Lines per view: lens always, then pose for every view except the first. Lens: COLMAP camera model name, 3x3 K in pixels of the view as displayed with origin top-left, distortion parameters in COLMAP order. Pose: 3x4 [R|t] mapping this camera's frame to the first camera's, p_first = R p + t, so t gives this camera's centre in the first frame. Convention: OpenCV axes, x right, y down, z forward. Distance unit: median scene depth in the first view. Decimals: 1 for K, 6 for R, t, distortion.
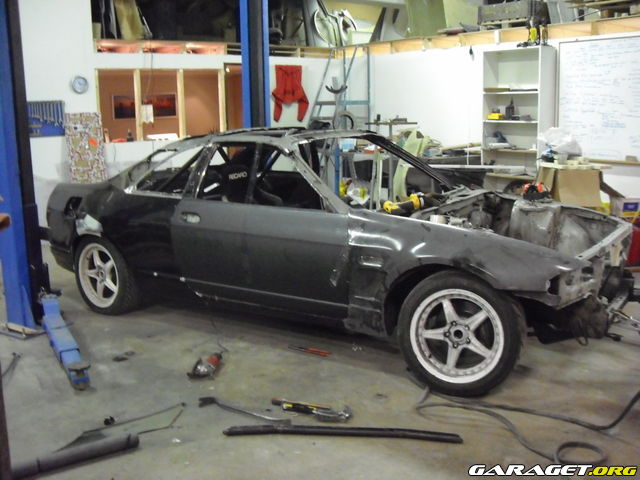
lens RADIAL K [[683.3, 0, 320.0], [0, 683.3, 240.0], [0, 0, 1]] dist [-0.151072, 0.035779]
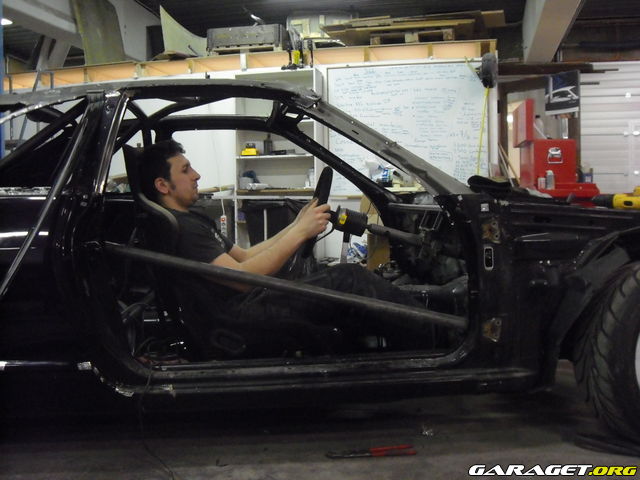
lens RADIAL K [[683.3, 0, 320.0], [0, 683.3, 240.0], [0, 0, 1]] dist [-0.151072, 0.035779]
pose [[0.780064, -0.027228, 0.625107, -0.343971], [0.116957, 0.987789, -0.102924, 0.037256], [-0.614672, 0.153398, 0.773723, 0.509753]]
